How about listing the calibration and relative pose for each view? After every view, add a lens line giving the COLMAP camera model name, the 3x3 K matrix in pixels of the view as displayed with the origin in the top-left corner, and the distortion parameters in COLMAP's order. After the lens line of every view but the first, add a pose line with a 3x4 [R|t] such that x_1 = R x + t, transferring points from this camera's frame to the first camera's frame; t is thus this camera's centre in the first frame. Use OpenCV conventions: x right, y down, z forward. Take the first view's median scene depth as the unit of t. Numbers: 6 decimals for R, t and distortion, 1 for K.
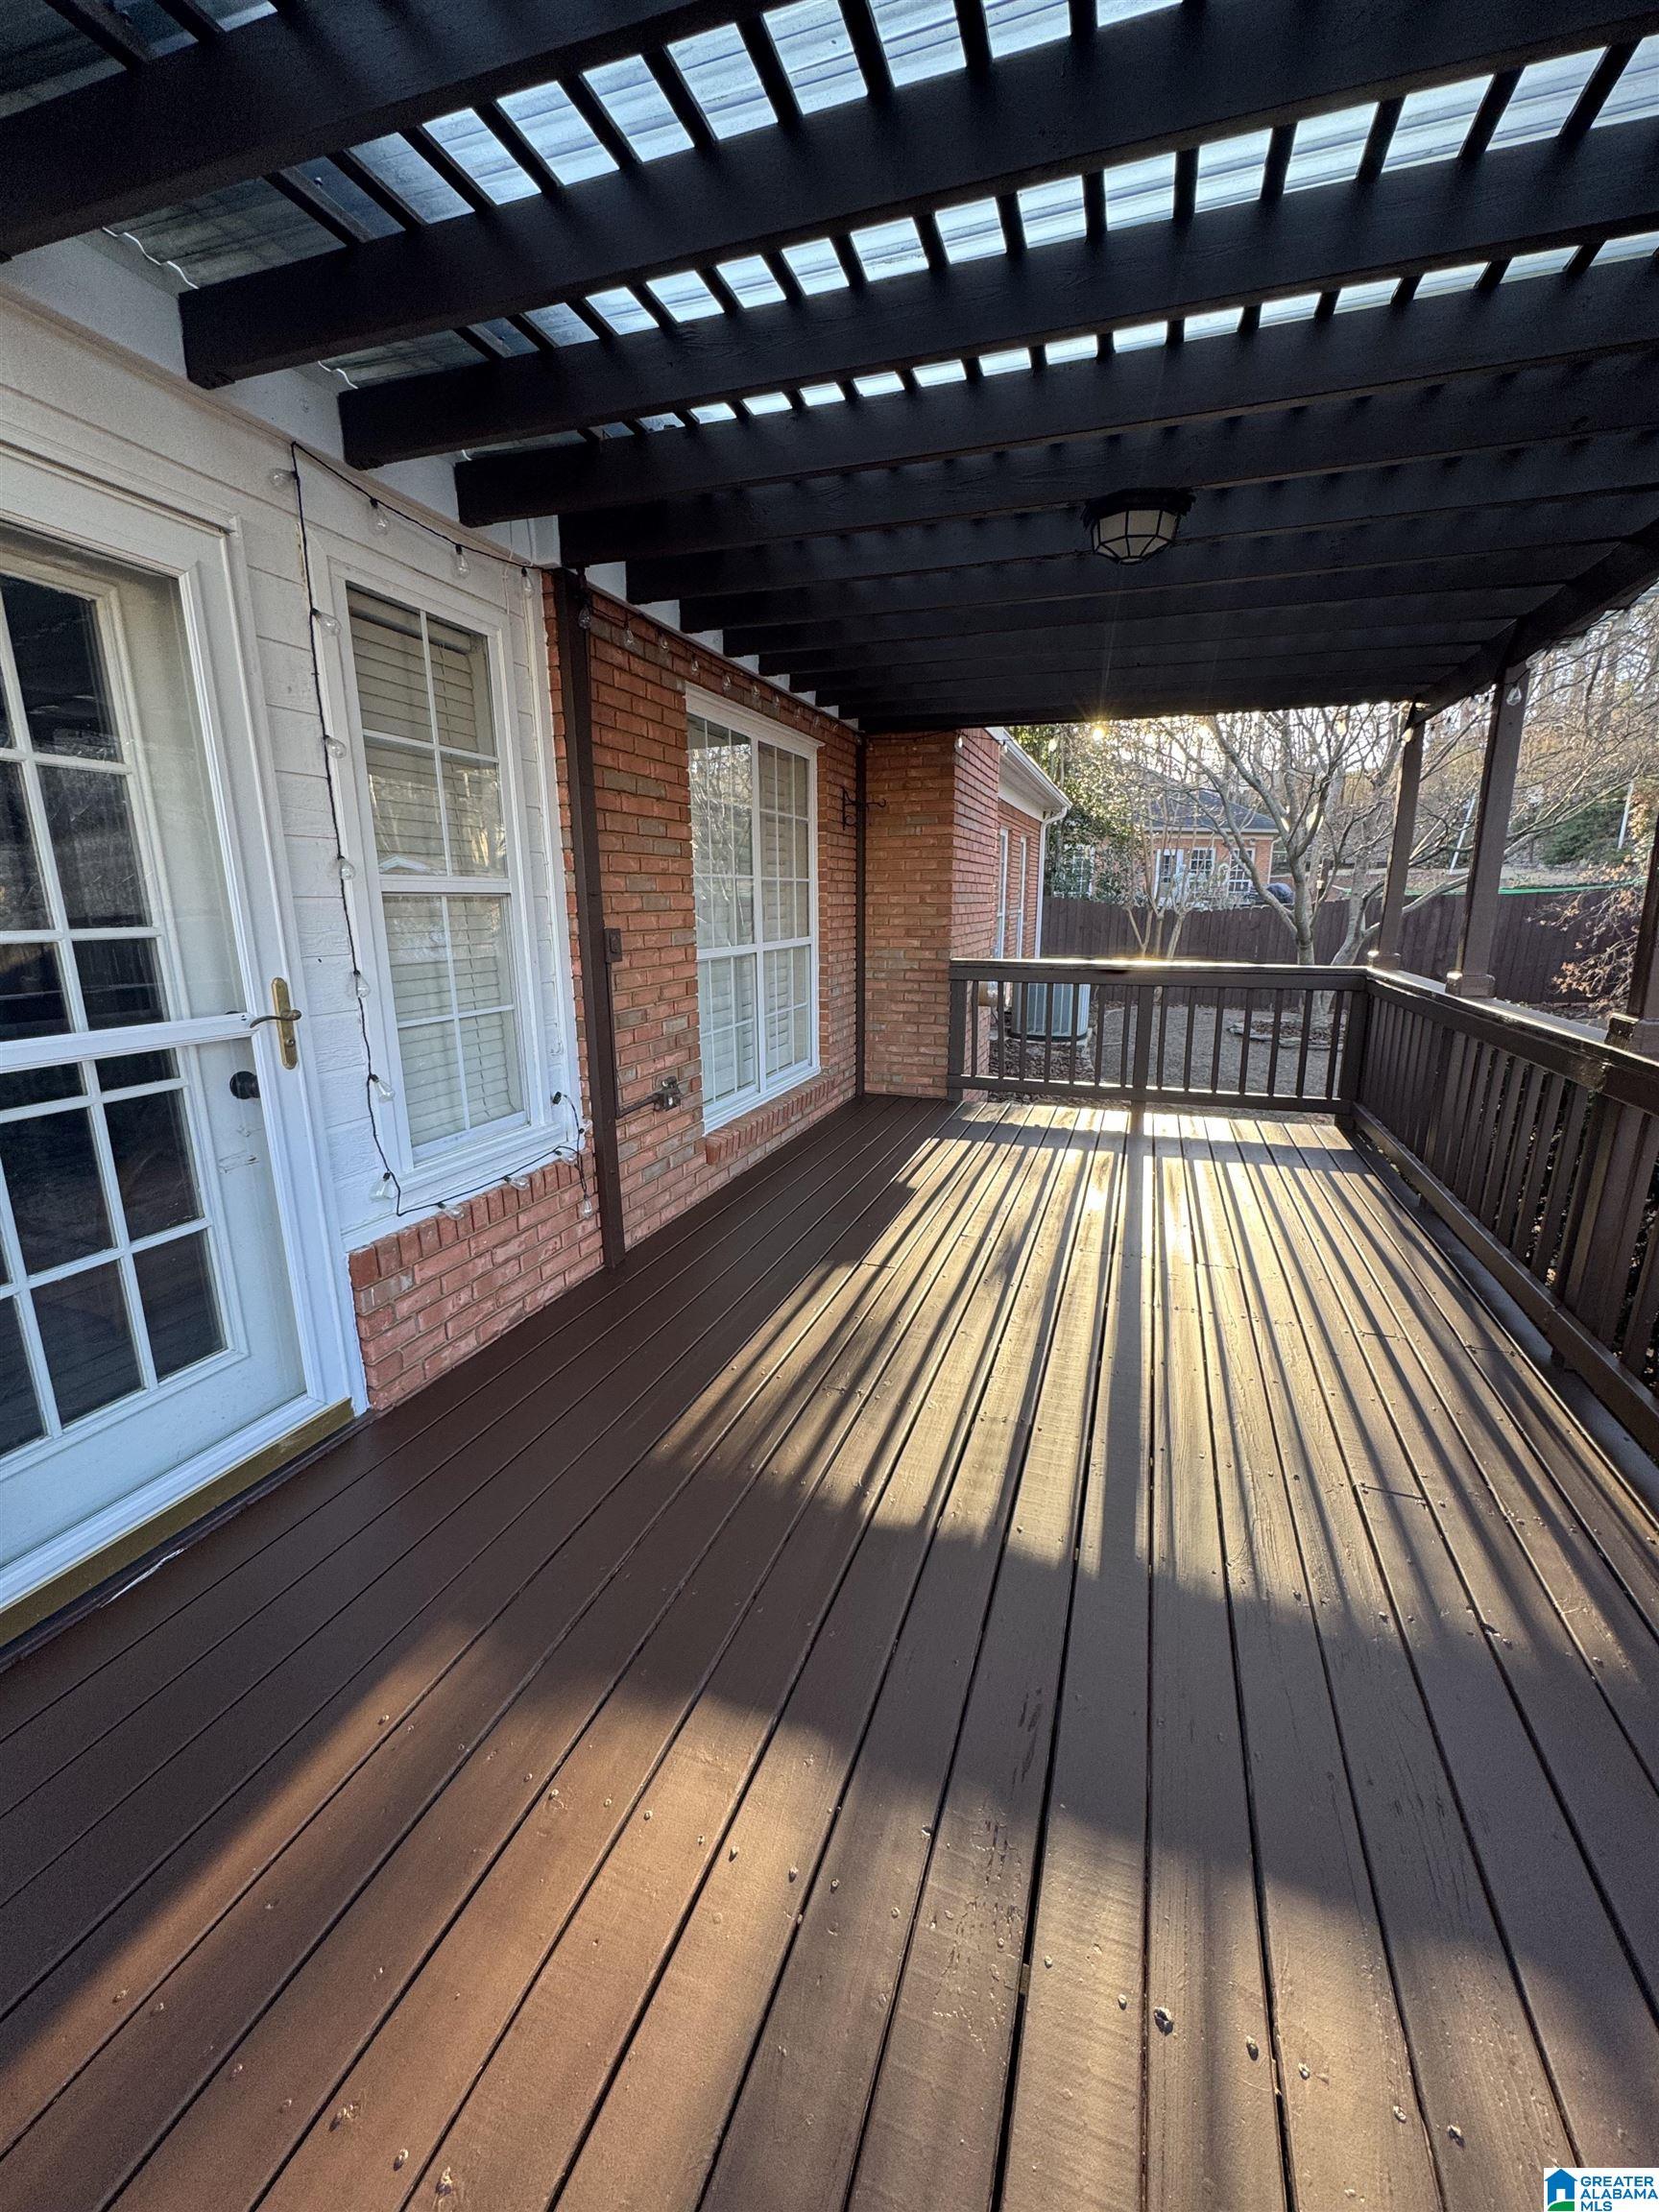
lens RADIAL K [[893.7, 0, 829.5], [0, 893.7, 1106.0], [0, 0, 1]] dist [0.023202, -0.023806]
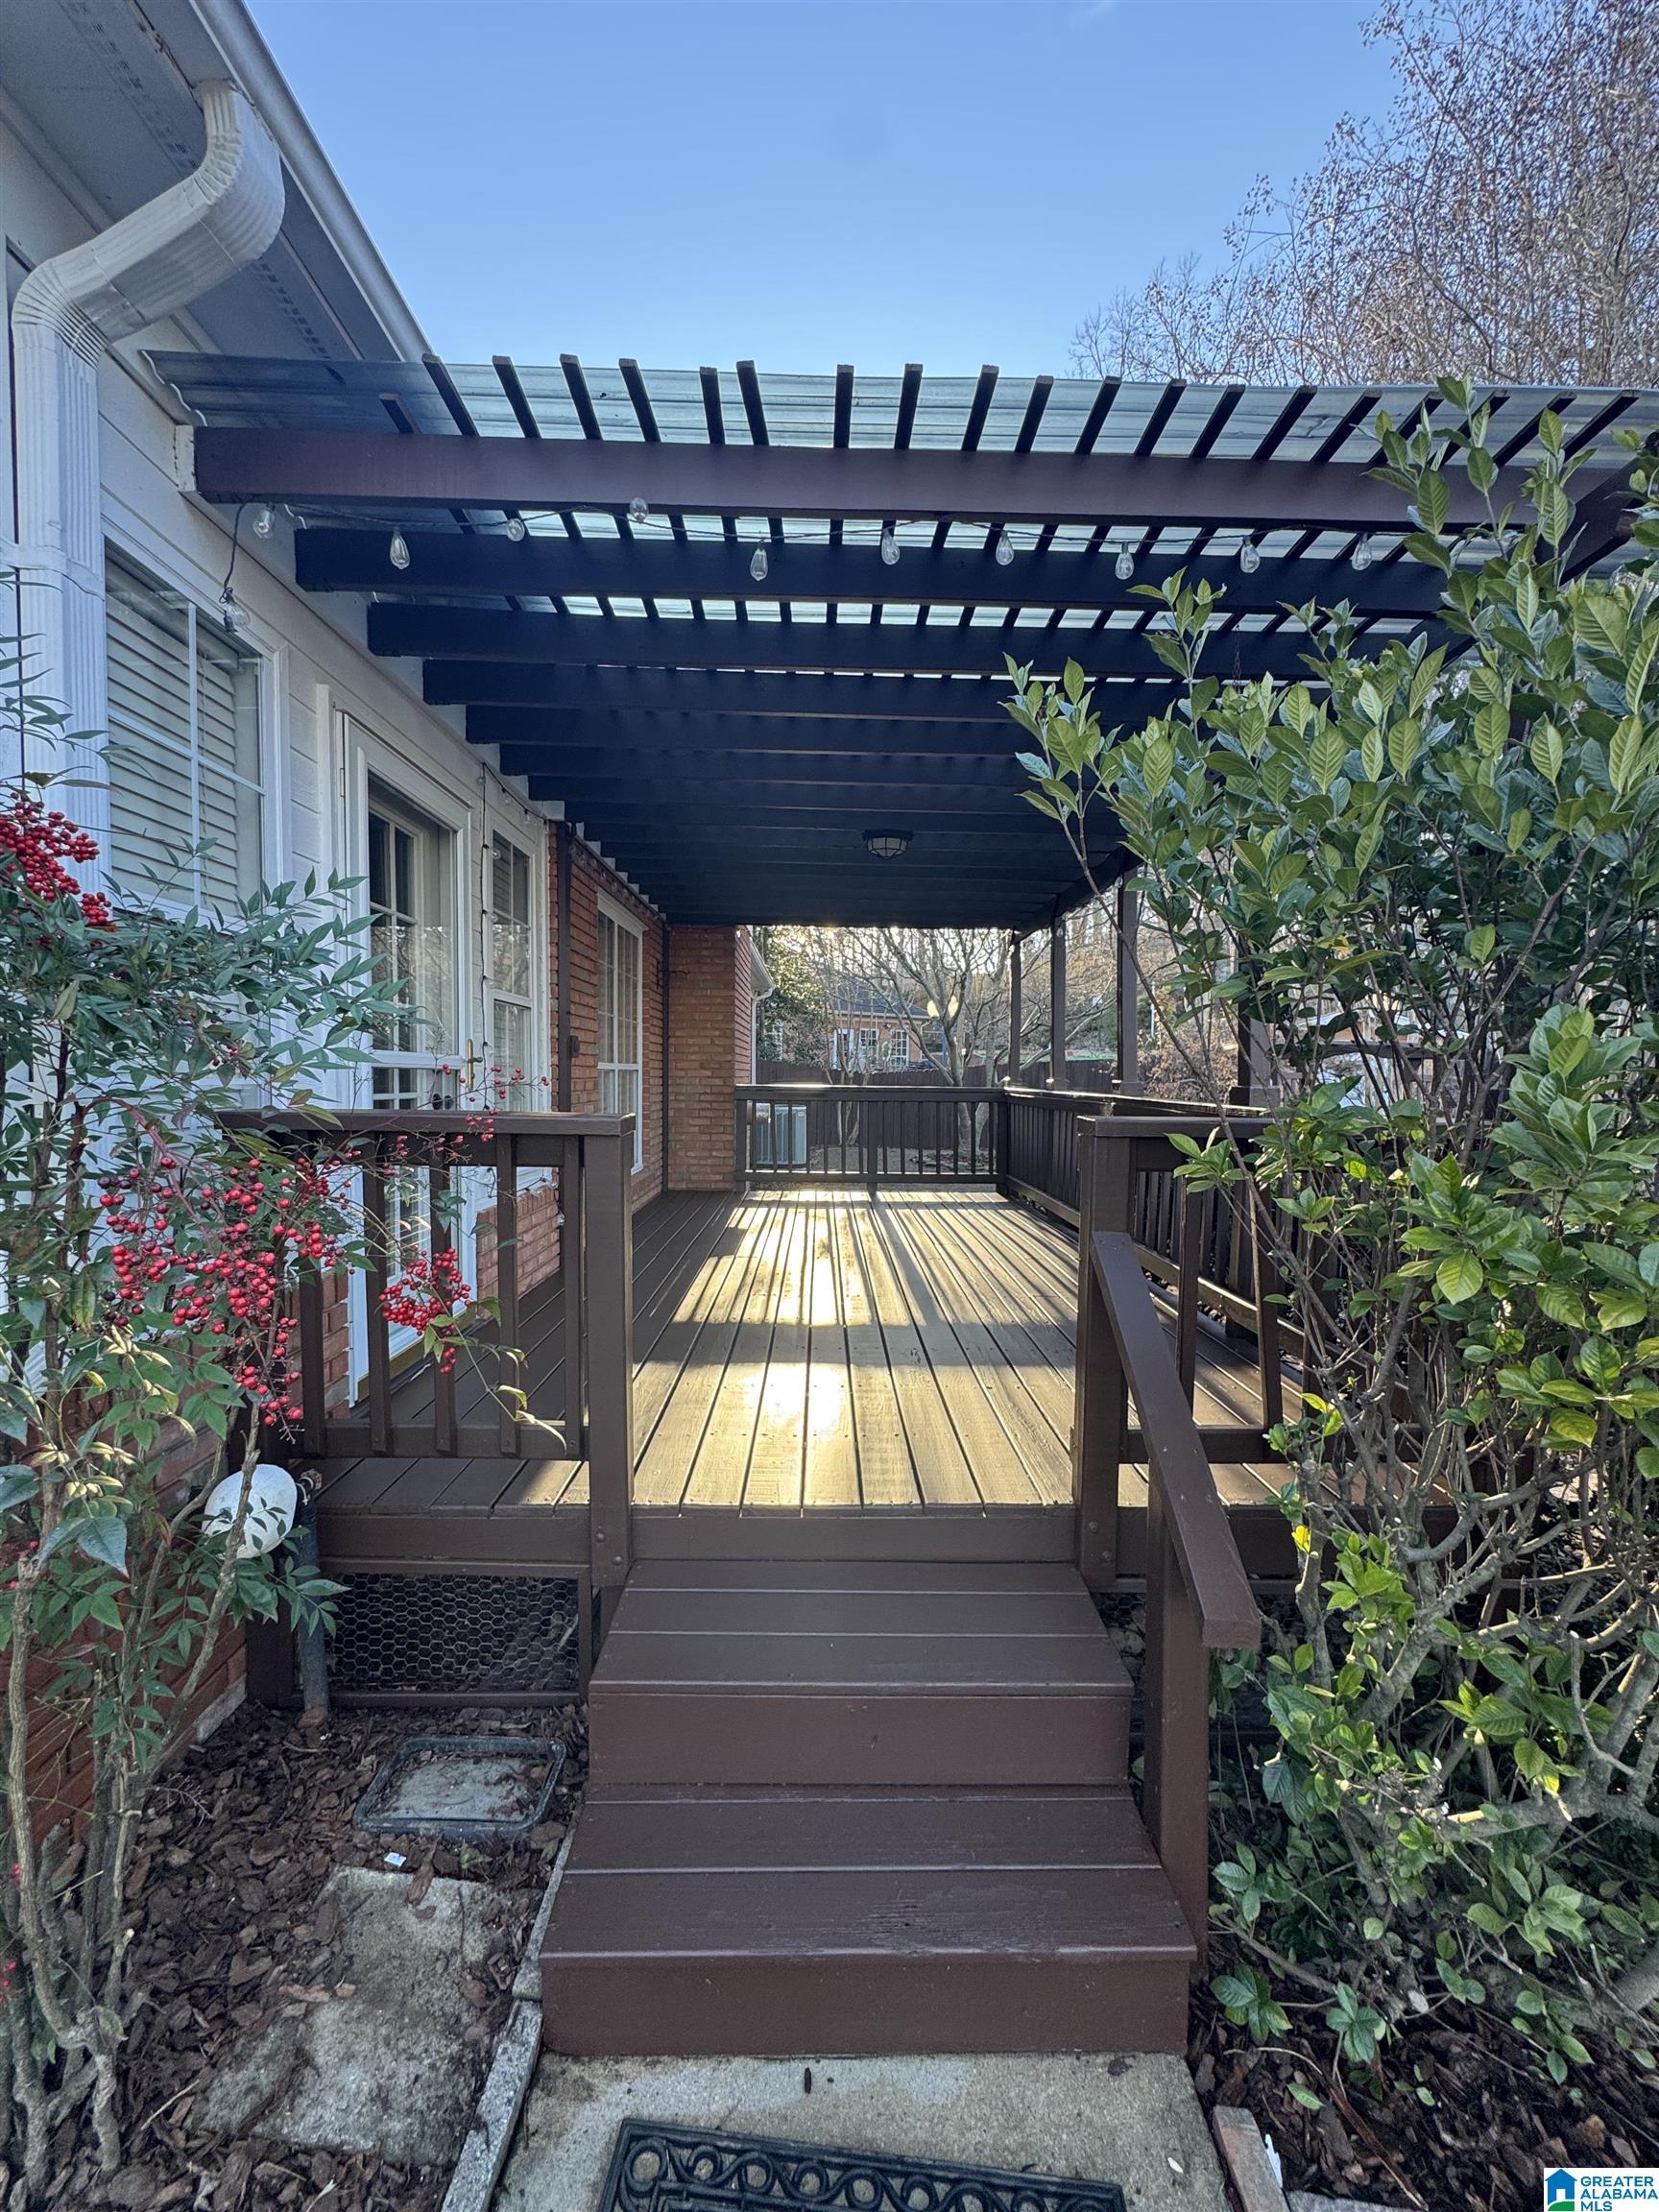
lens RADIAL K [[893.7, 0, 829.5], [0, 893.7, 1106.0], [0, 0, 1]] dist [0.023202, -0.023806]
pose [[0.939774, 0.001403, 0.341794, -0.213560], [0.064524, 0.981283, -0.181440, 0.134974], [-0.335651, 0.192566, 0.922094, -0.319449]]
